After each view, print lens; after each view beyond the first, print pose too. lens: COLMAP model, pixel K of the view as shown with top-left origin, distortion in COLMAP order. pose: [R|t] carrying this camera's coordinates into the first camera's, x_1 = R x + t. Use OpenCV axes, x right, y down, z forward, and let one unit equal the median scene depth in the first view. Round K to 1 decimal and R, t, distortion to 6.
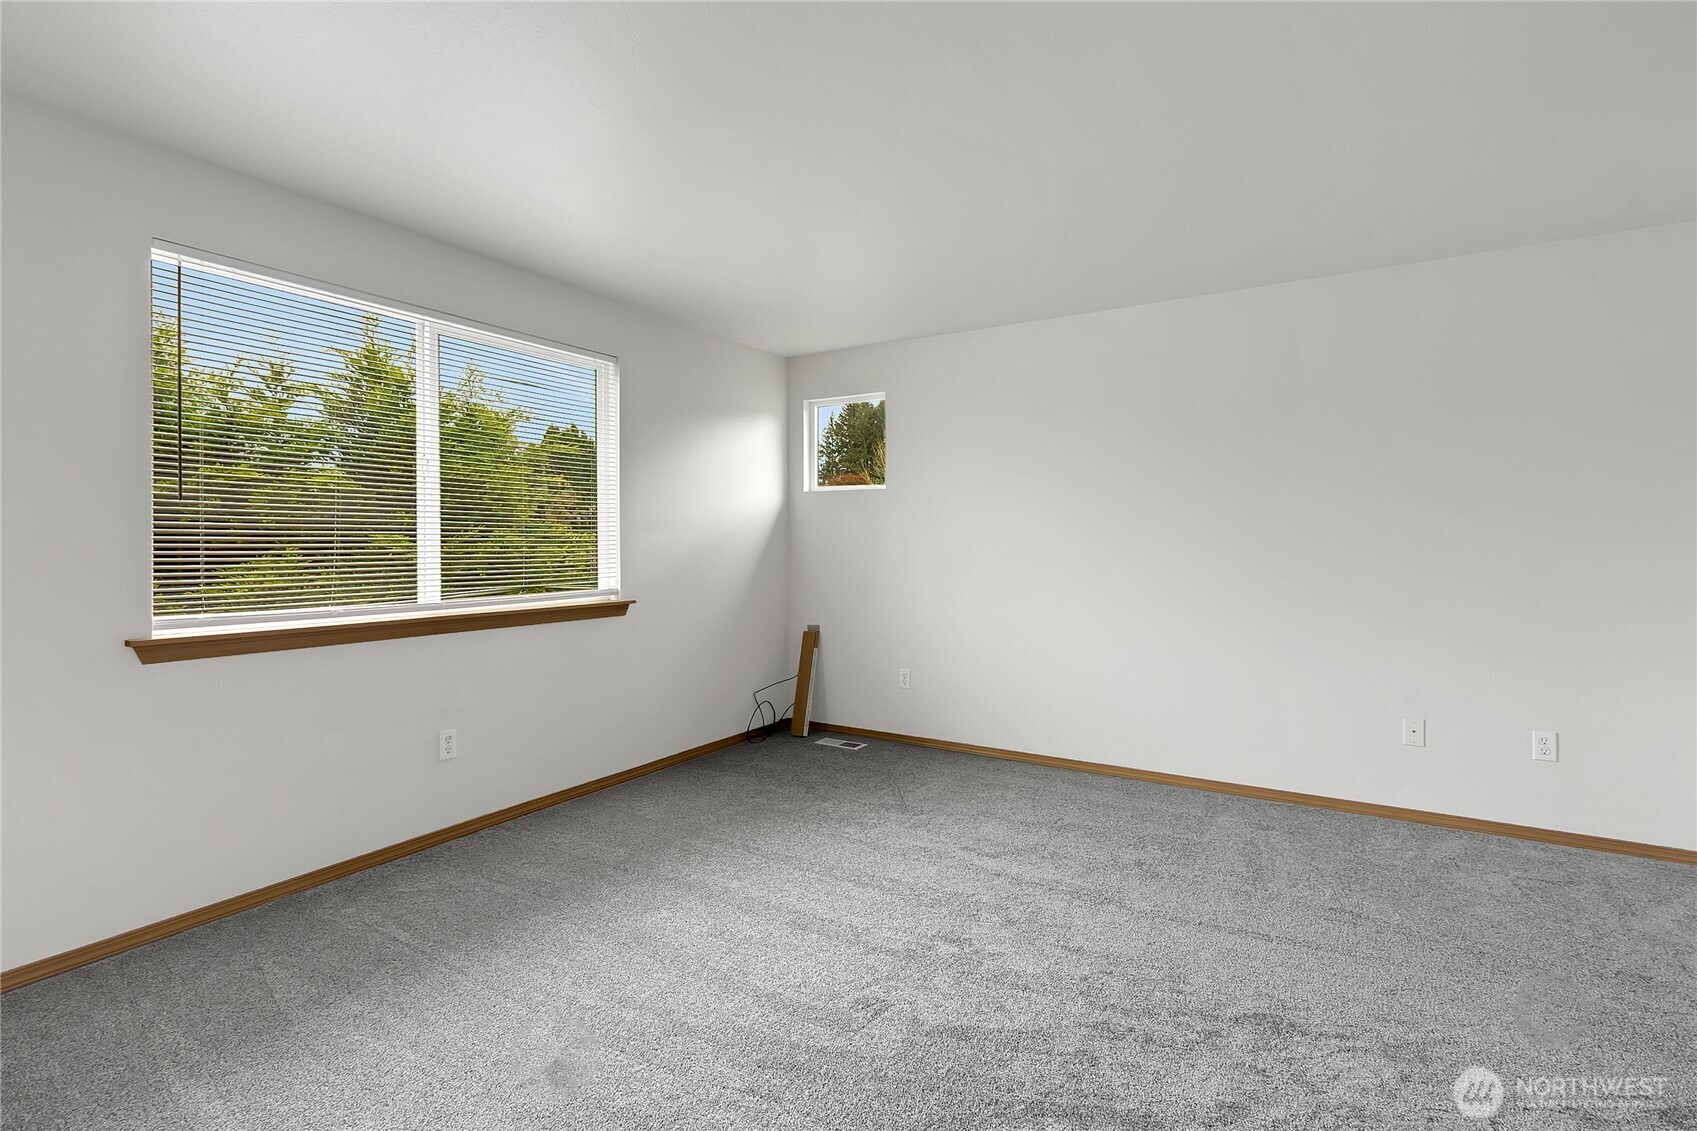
lens RADIAL K [[798.5, 0, 828.0], [0, 798.5, 543.7], [0, 0, 1]] dist [0.000559, 0.000356]
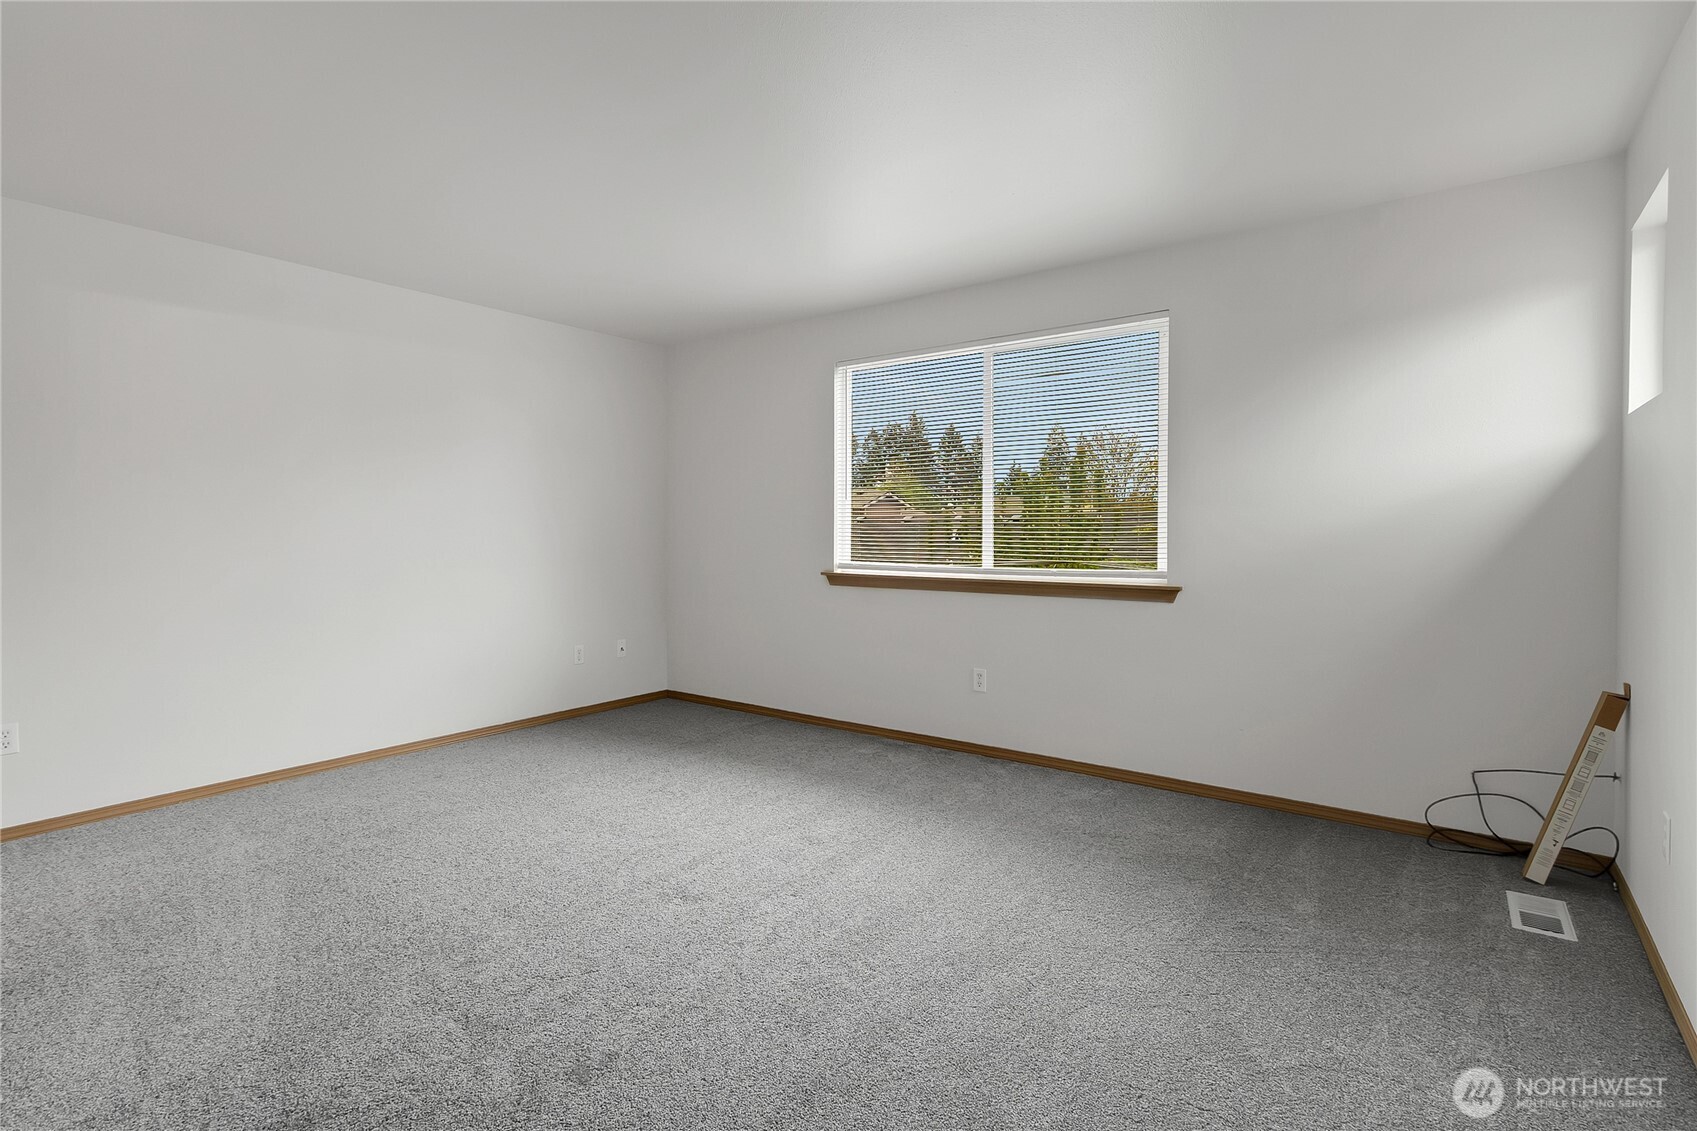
lens RADIAL K [[798.5, 0, 828.0], [0, 798.5, 543.7], [0, 0, 1]] dist [0.000559, 0.000356]
pose [[-0.074662, 0.029071, -0.996785, 0.794019], [0.007867, 0.999561, 0.028563, -0.003818], [0.997178, -0.005709, -0.074858, 0.844605]]
